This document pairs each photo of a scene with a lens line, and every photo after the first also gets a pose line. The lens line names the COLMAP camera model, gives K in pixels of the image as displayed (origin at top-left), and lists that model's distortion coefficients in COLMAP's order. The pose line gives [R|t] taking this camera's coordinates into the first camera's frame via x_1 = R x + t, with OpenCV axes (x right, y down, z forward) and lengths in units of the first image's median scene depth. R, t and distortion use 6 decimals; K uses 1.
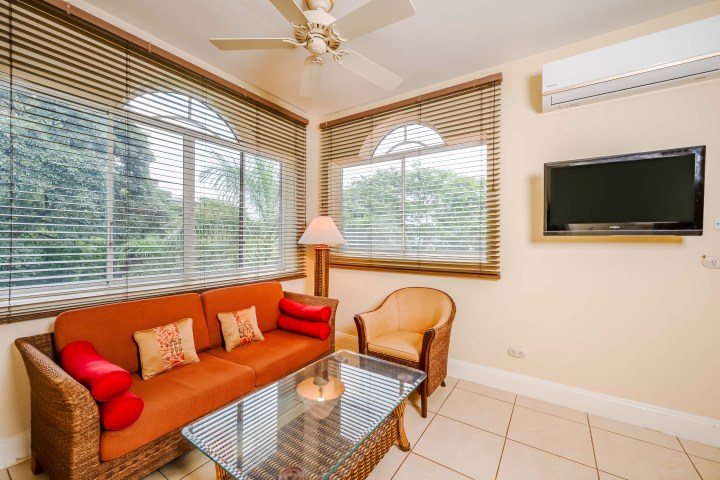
lens RADIAL K [[292.9, 0, 359.0], [0, 292.9, 238.6], [0, 0, 1]] dist [0.004381, 0.000084]
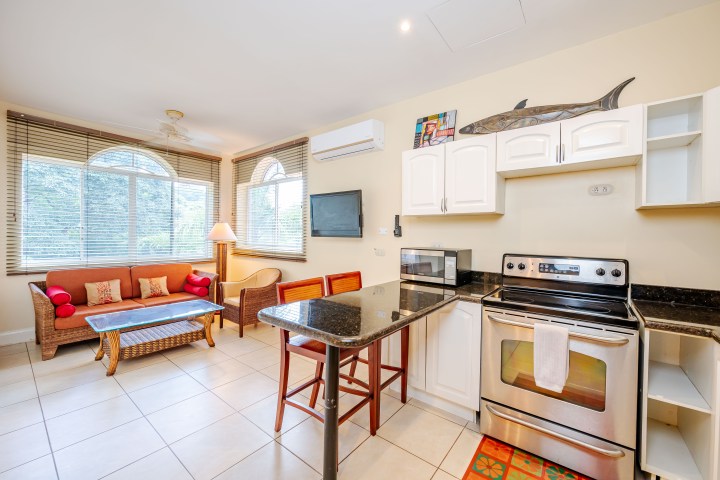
lens RADIAL K [[292.9, 0, 361.1], [0, 292.9, 238.5], [0, 0, 1]] dist [0.004381, 0.000084]
pose [[0.996396, 0.011710, -0.084016, 0.935328], [-0.011395, 0.999926, 0.004237, -0.007570], [0.084059, -0.003264, 0.996455, -0.608270]]
